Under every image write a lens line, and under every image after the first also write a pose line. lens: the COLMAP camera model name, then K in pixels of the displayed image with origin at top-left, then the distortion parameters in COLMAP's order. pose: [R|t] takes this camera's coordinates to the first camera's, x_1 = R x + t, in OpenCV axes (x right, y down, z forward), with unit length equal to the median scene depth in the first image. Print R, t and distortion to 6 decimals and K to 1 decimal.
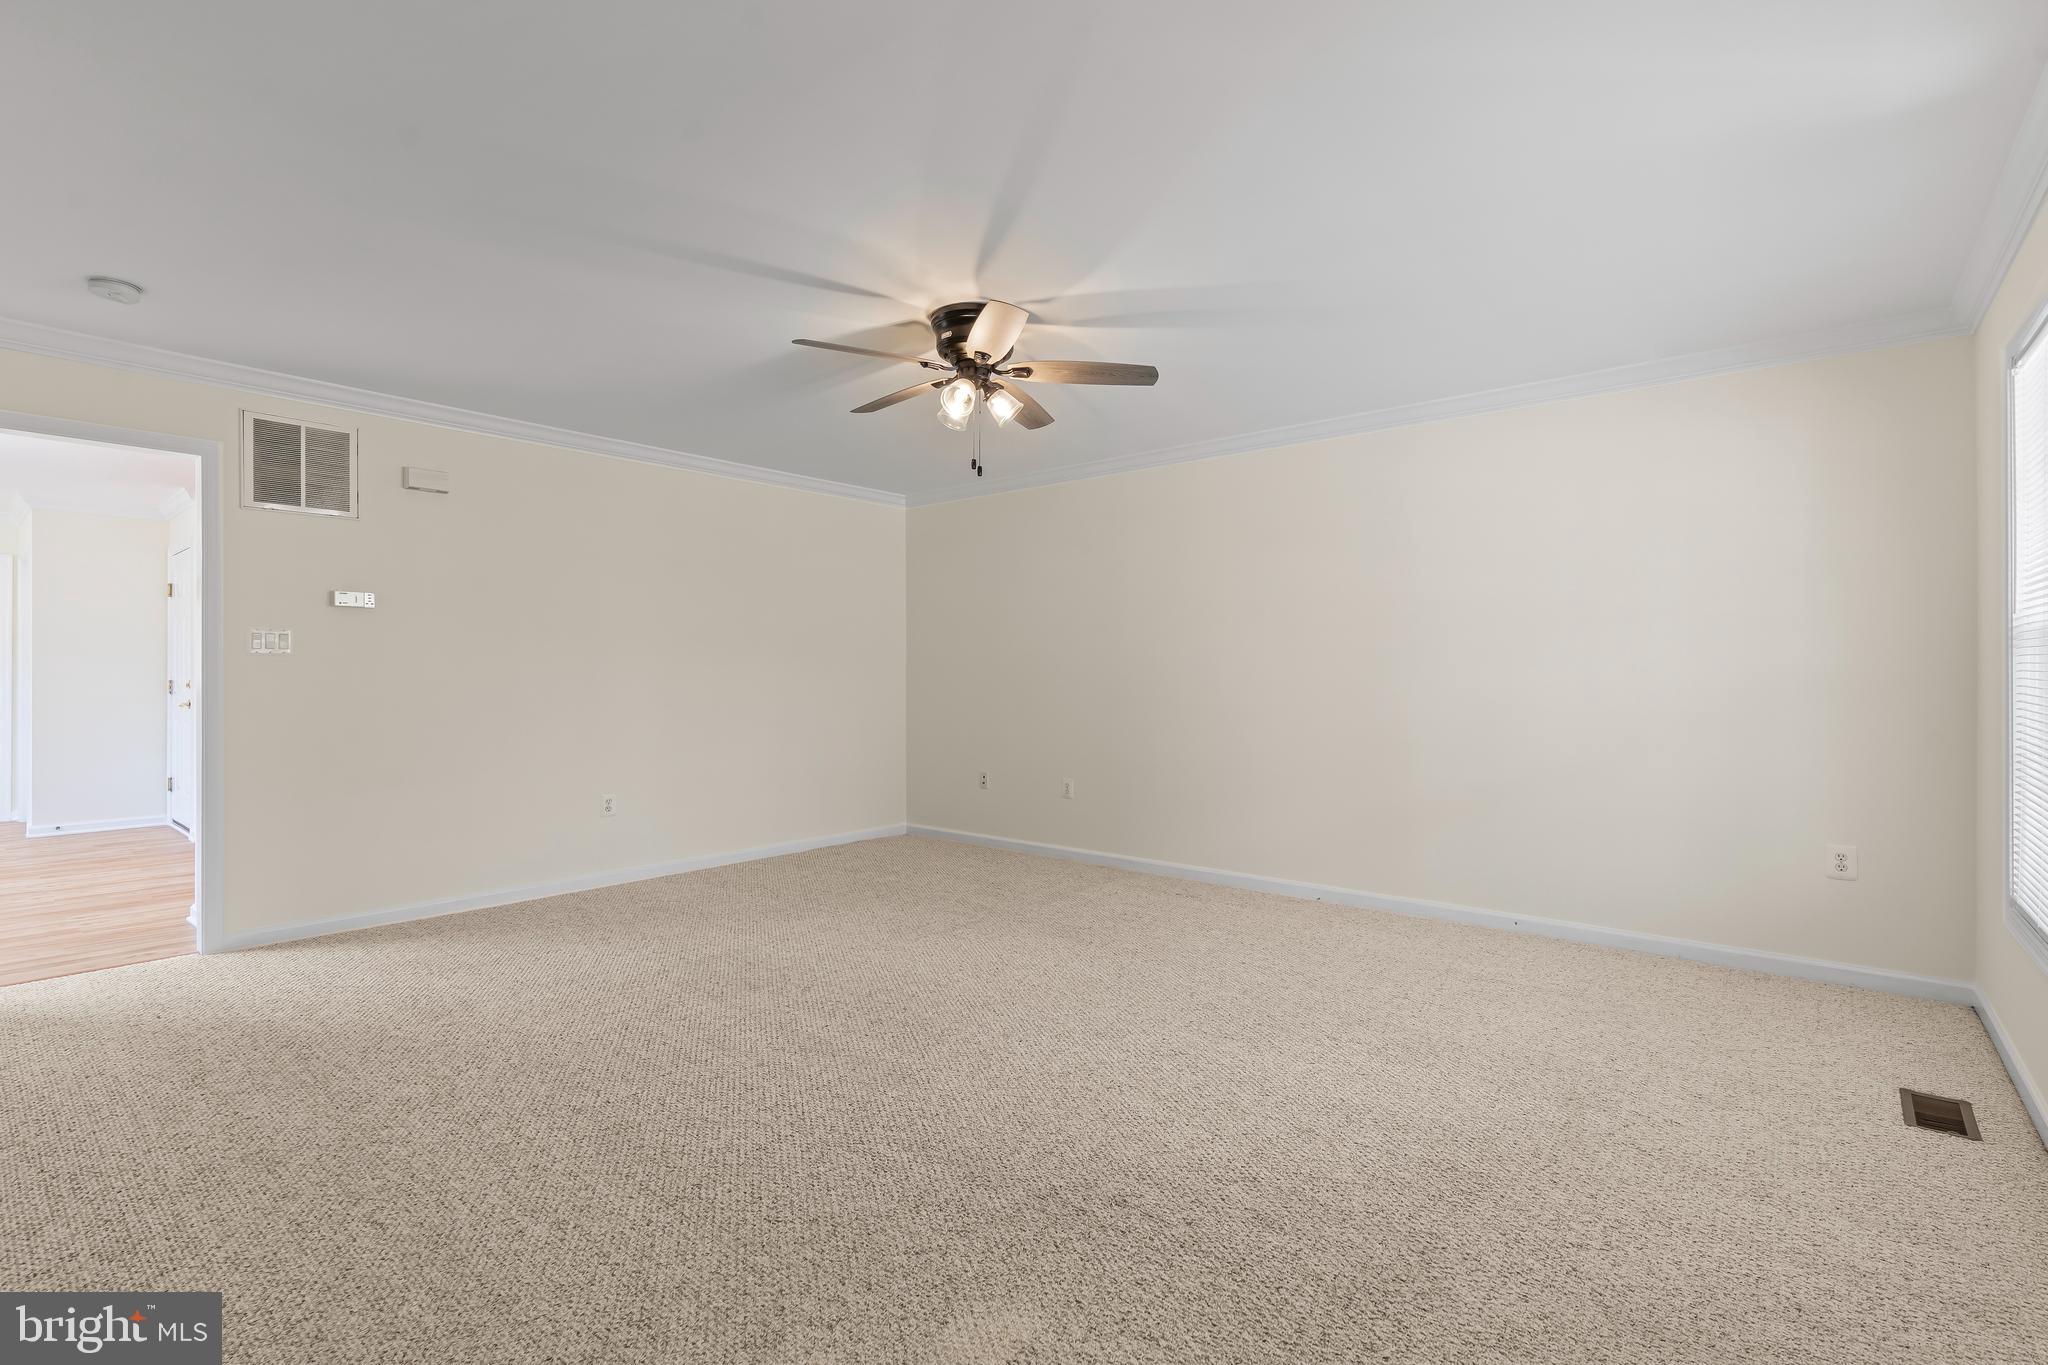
lens RADIAL K [[927.6, 0, 1023.7], [0, 927.6, 683.5], [0, 0, 1]] dist [-0.007550, 0.001429]
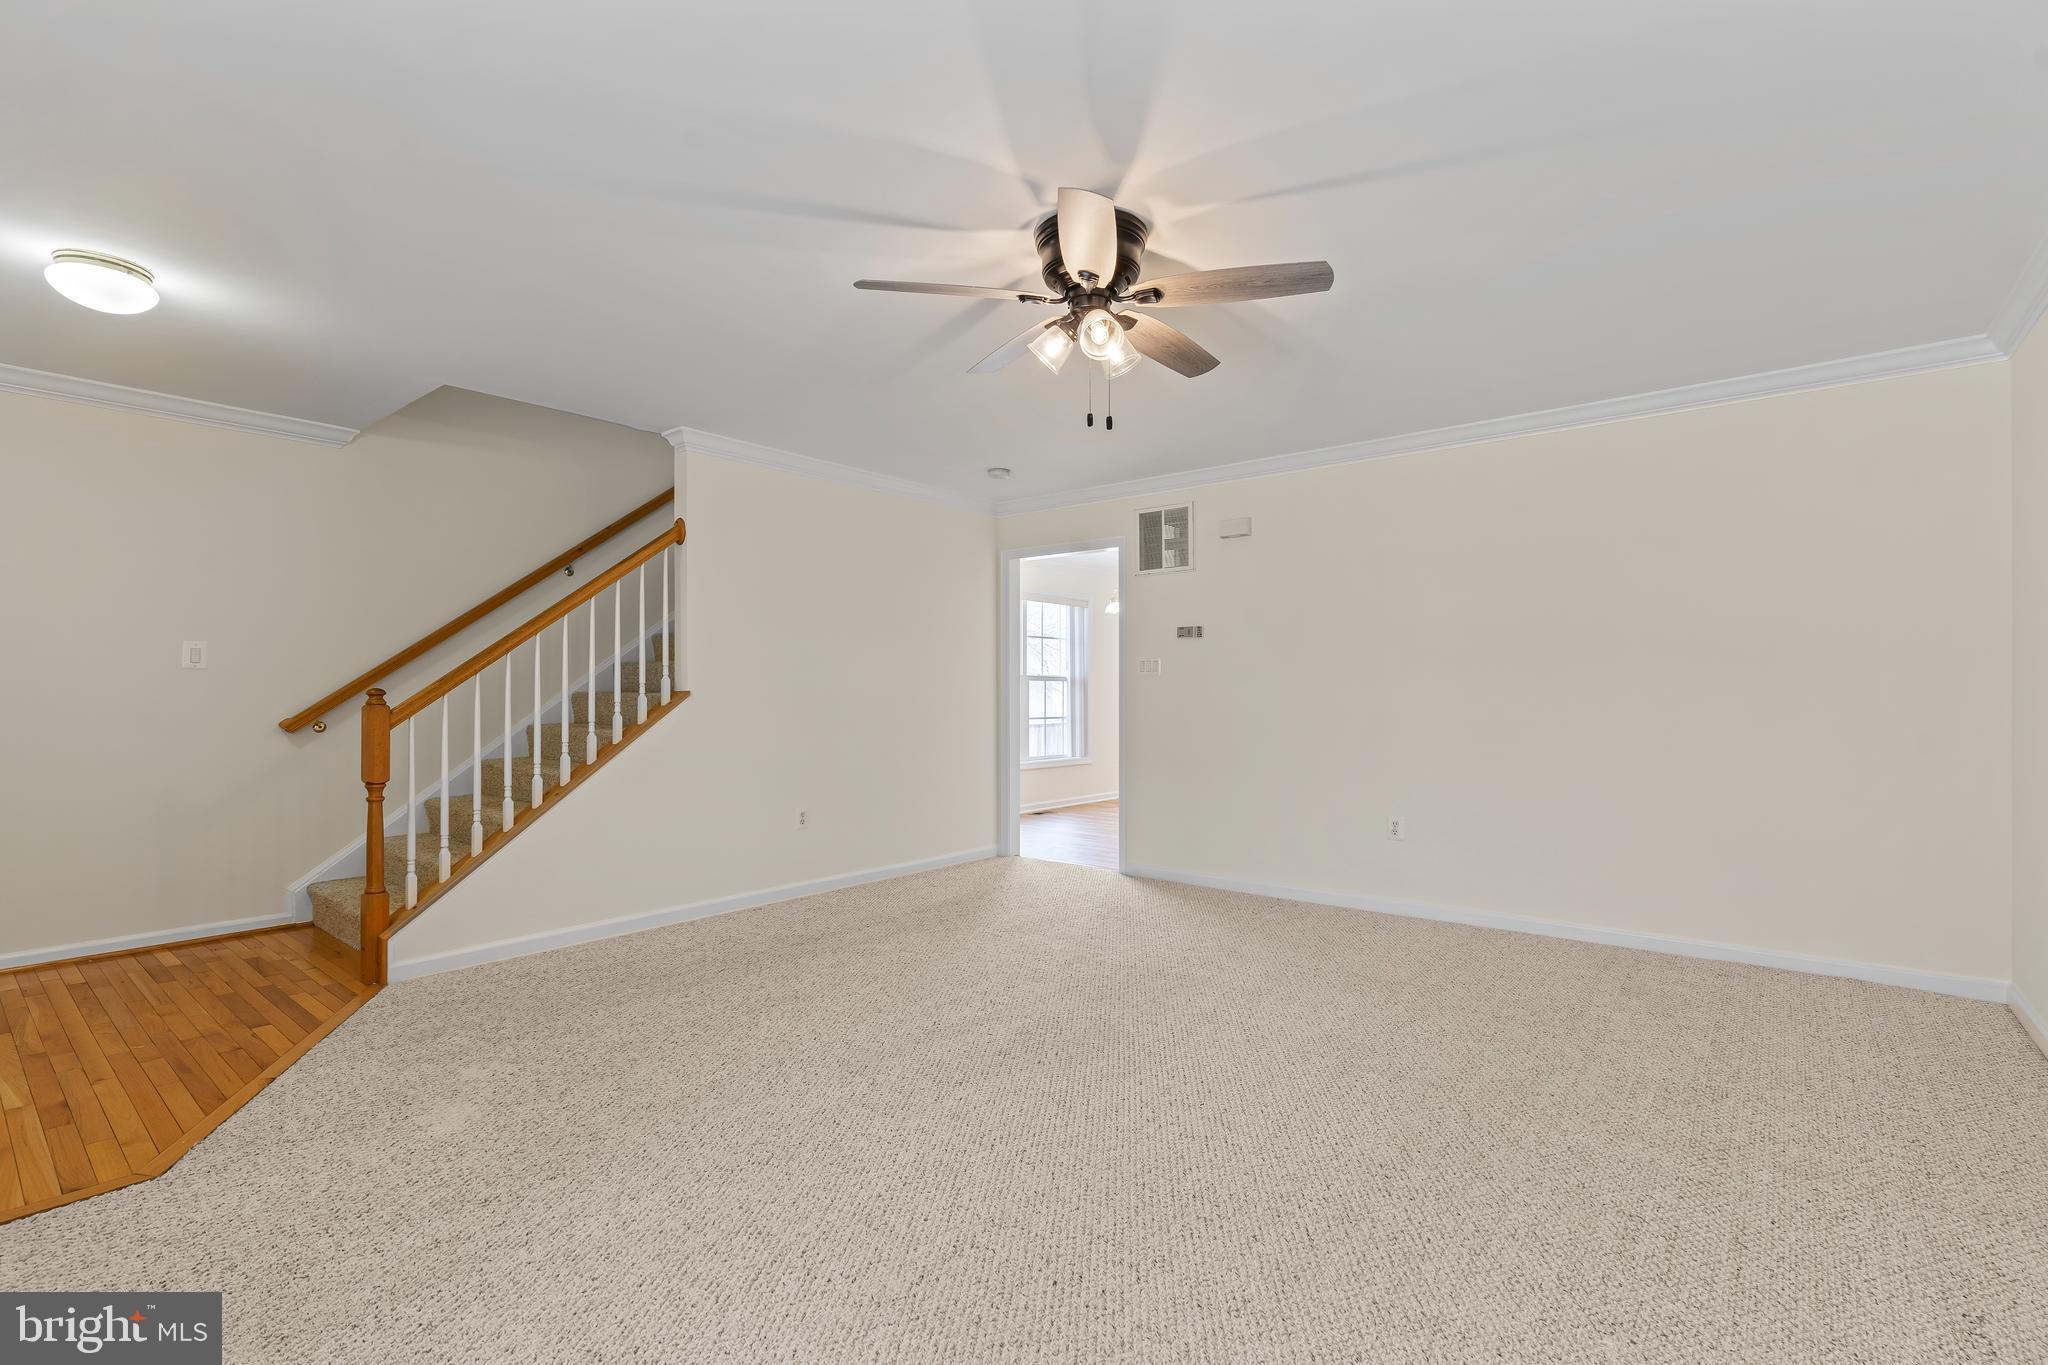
lens RADIAL K [[927.6, 0, 1023.7], [0, 927.6, 683.5], [0, 0, 1]] dist [-0.007550, 0.001429]
pose [[0.019682, -0.013571, -0.999714, 0.621389], [-0.008753, 0.999867, -0.013746, 0.002824], [0.999768, 0.009021, 0.019561, 0.789780]]
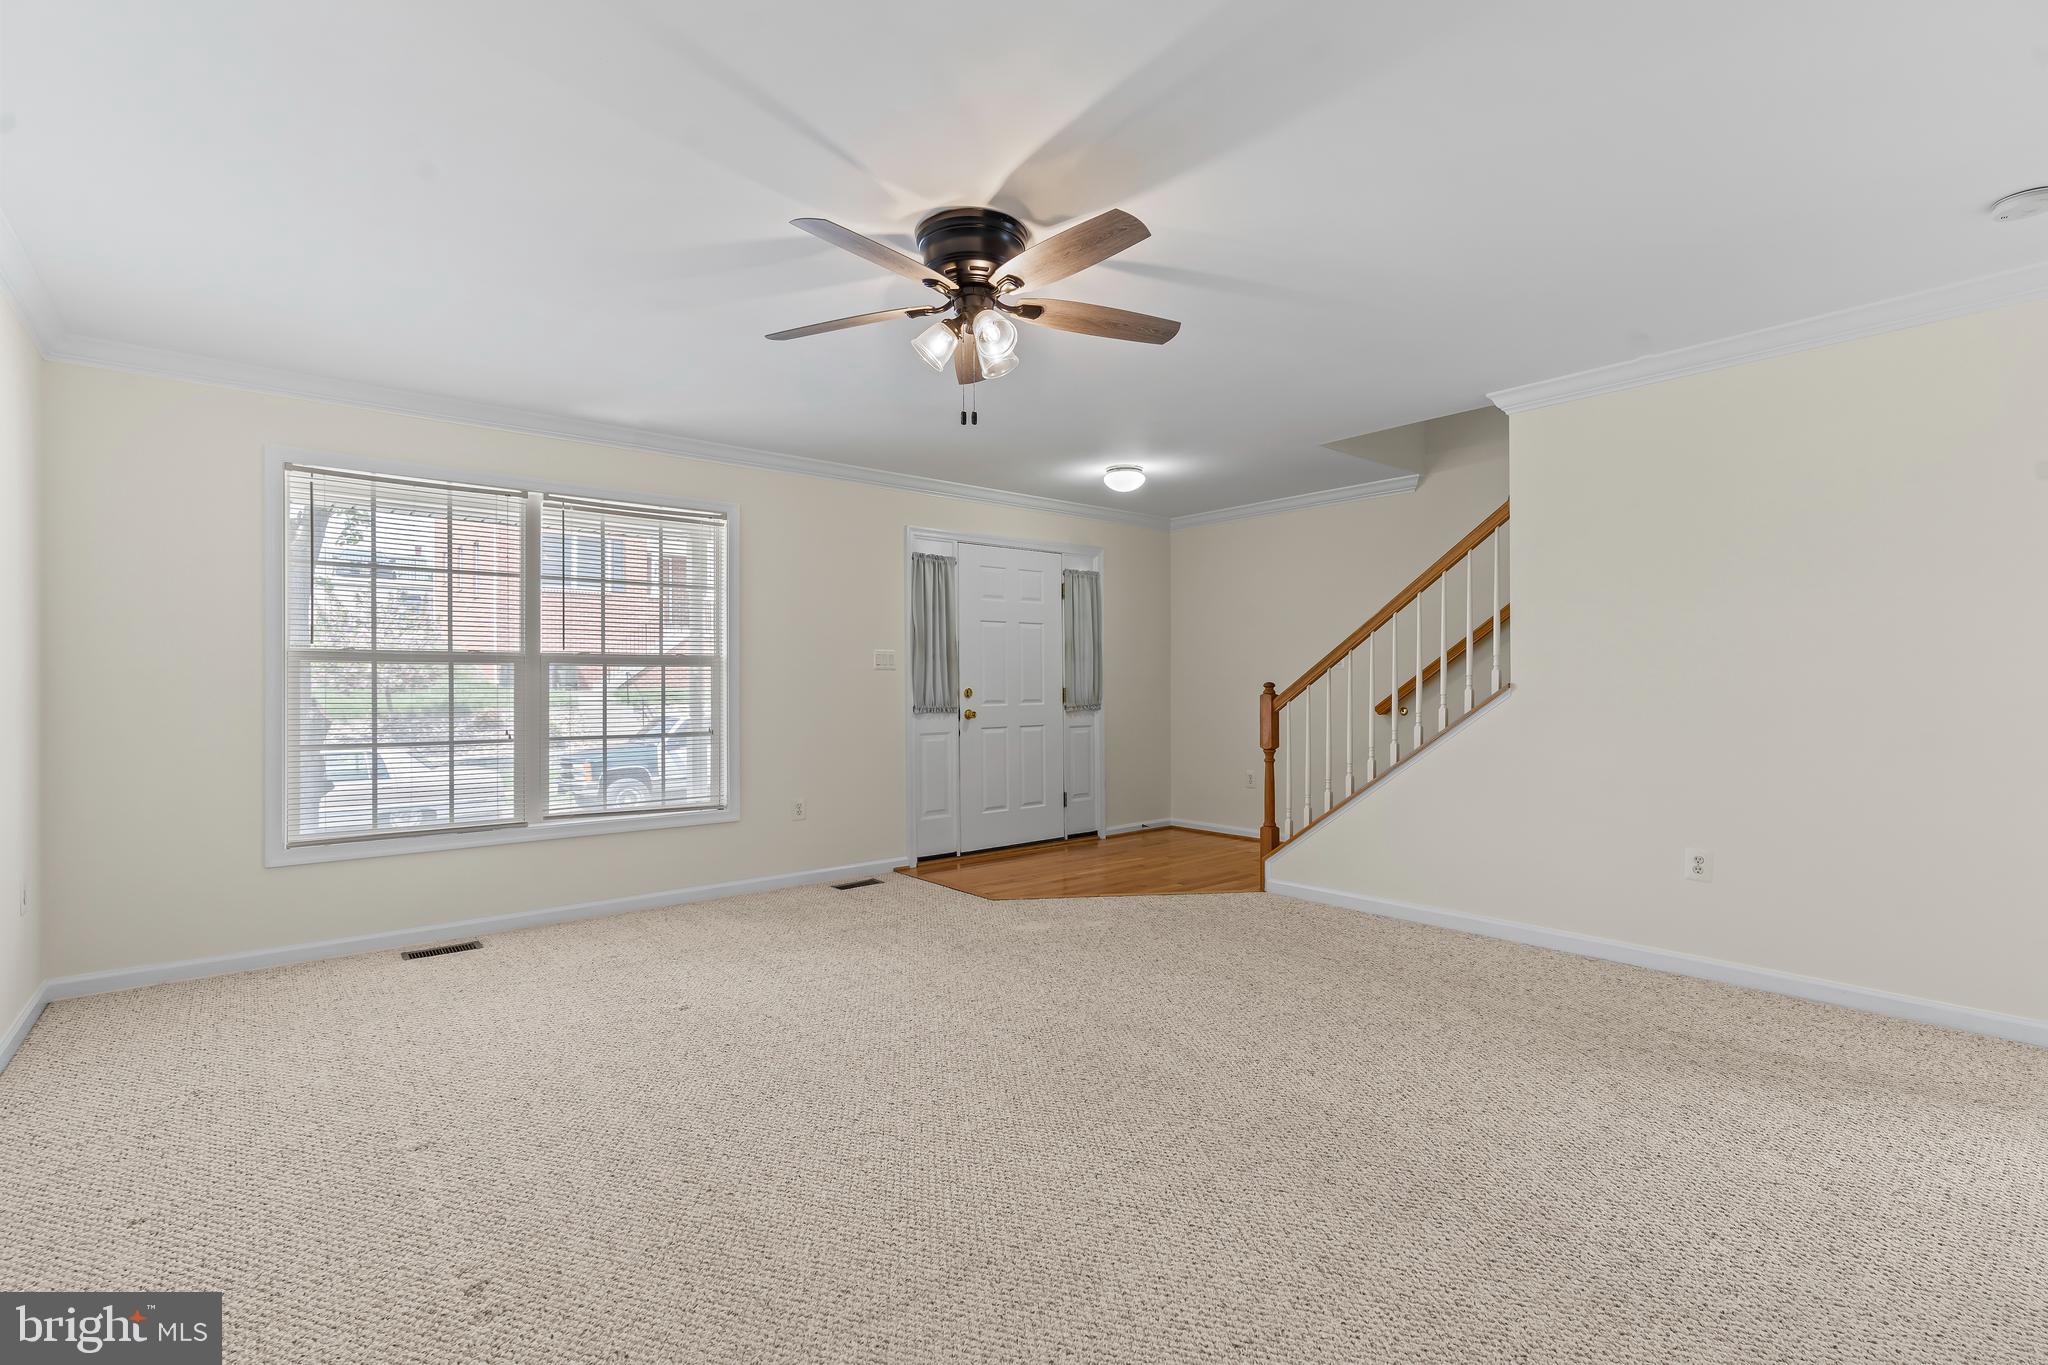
lens RADIAL K [[927.6, 0, 1023.7], [0, 927.6, 683.5], [0, 0, 1]] dist [-0.007550, 0.001429]
pose [[-0.987292, -0.002381, 0.158901, -0.184049], [-0.000550, 0.999933, 0.011566, -0.011602], [-0.158918, 0.011331, -0.987227, 1.509519]]
